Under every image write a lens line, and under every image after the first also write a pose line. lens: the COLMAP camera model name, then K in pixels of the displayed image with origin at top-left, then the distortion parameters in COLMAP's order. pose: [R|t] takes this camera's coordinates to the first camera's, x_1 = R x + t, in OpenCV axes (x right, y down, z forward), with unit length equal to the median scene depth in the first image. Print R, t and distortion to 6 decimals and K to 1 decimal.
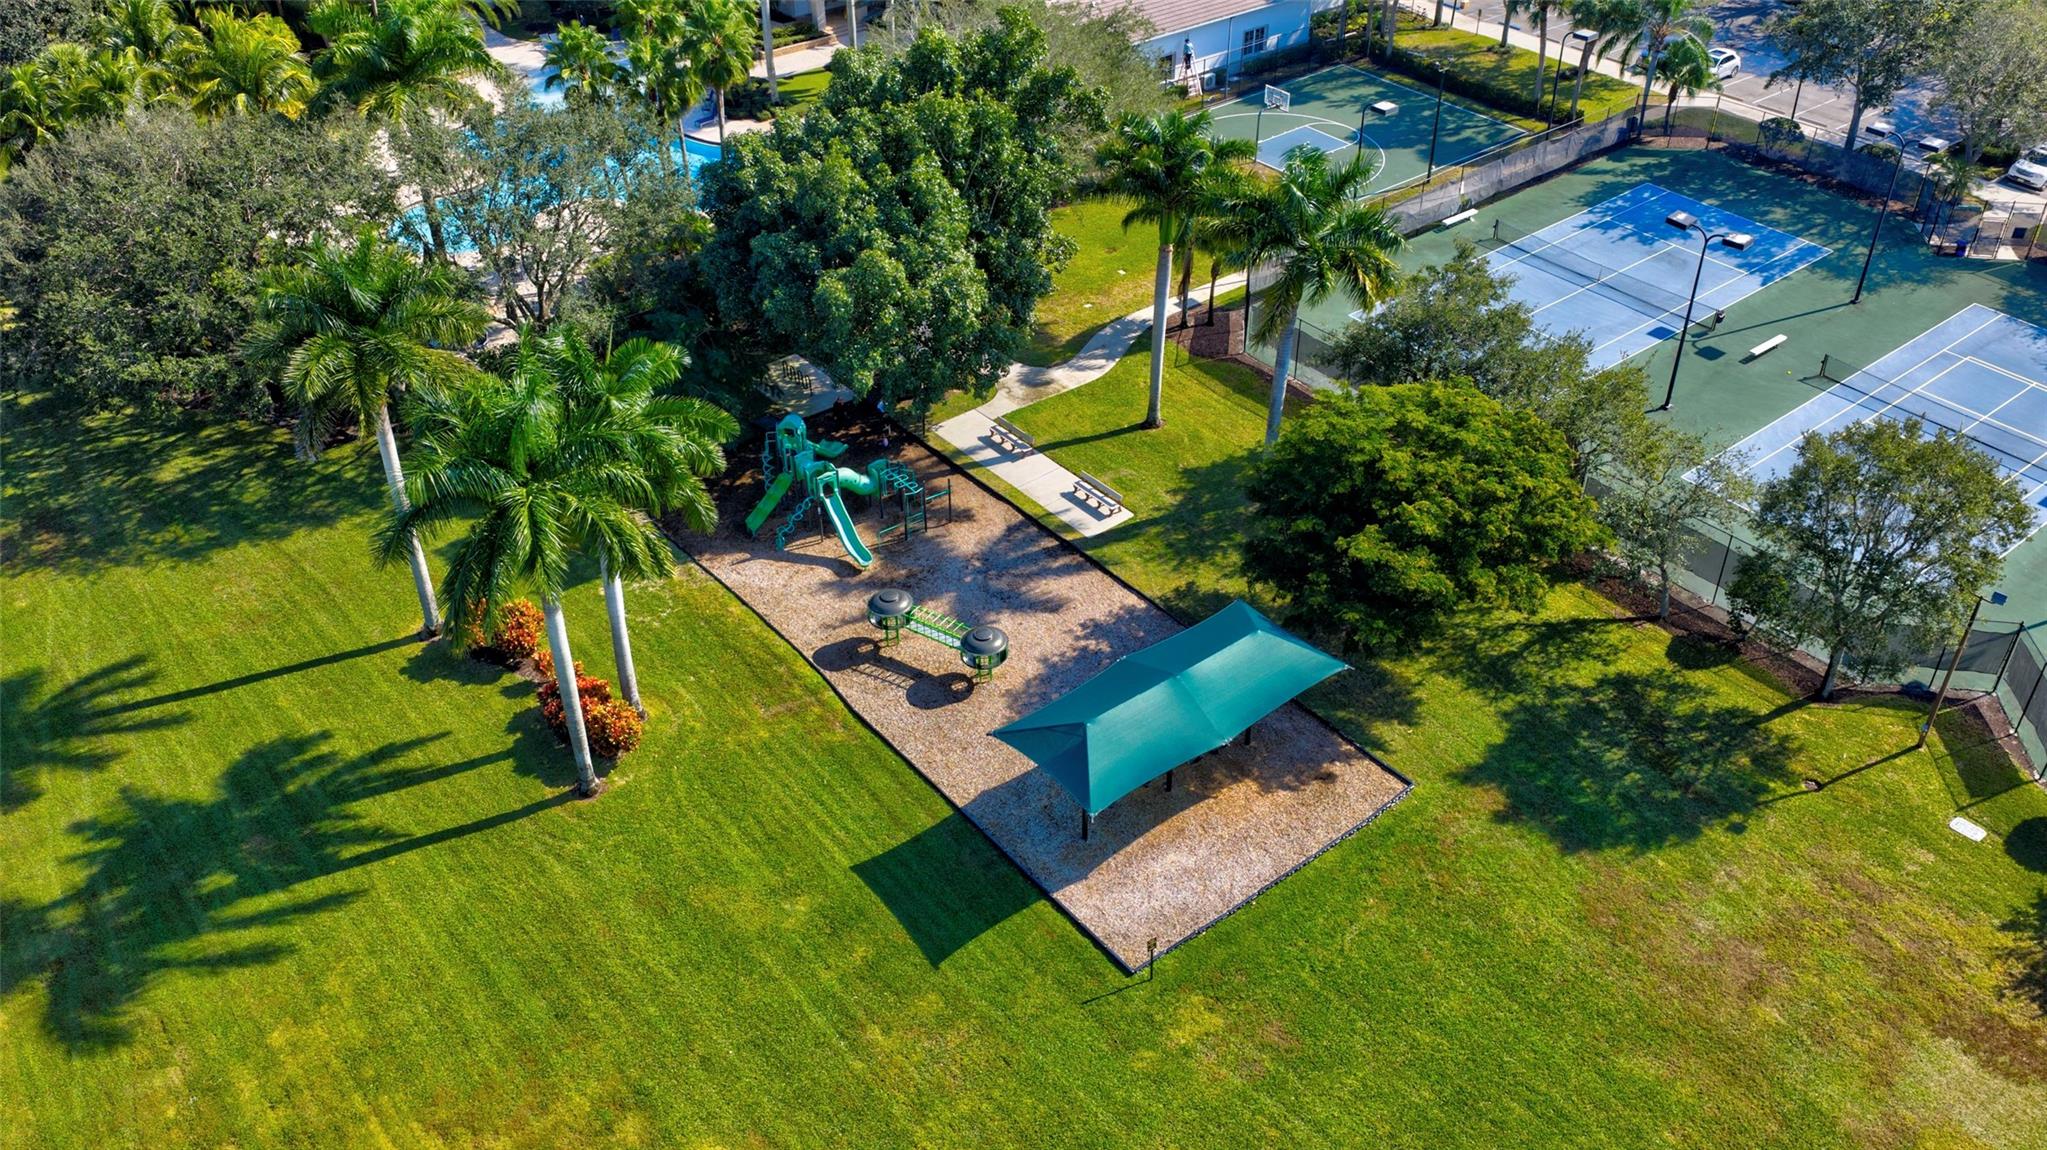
lens RADIAL K [[1683.0, 0, 1023.5], [0, 1683.0, 575.0], [0, 0, 1]] dist [0.006366, -0.063400]
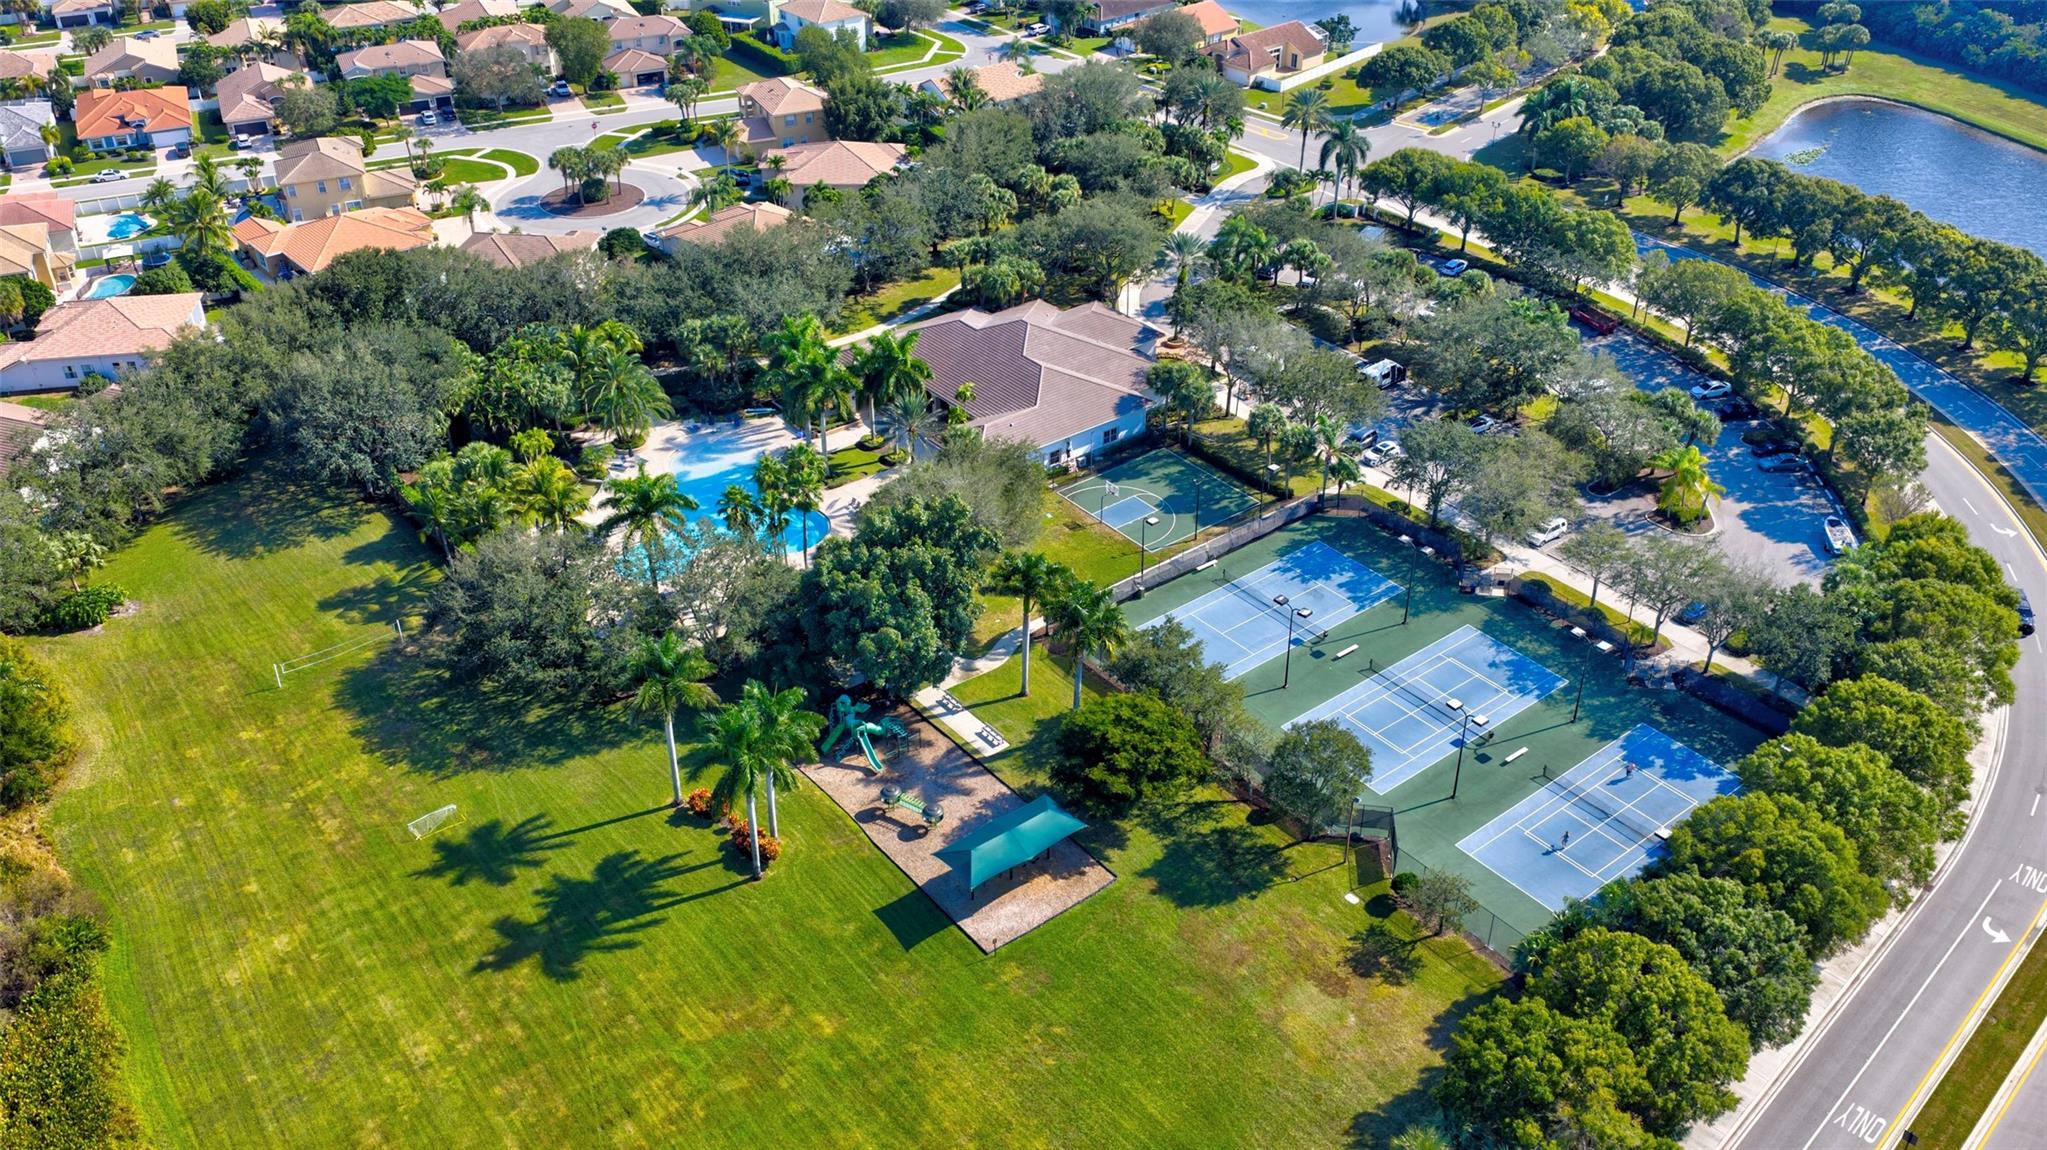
lens RADIAL K [[1683.0, 0, 1023.5], [0, 1683.0, 575.0], [0, 0, 1]] dist [0.006366, -0.063400]
pose [[0.999974, 0.007001, -0.001532, 0.095361], [-0.007080, 0.998201, -0.059535, -0.136753], [0.001113, 0.059545, 0.998225, -1.204683]]
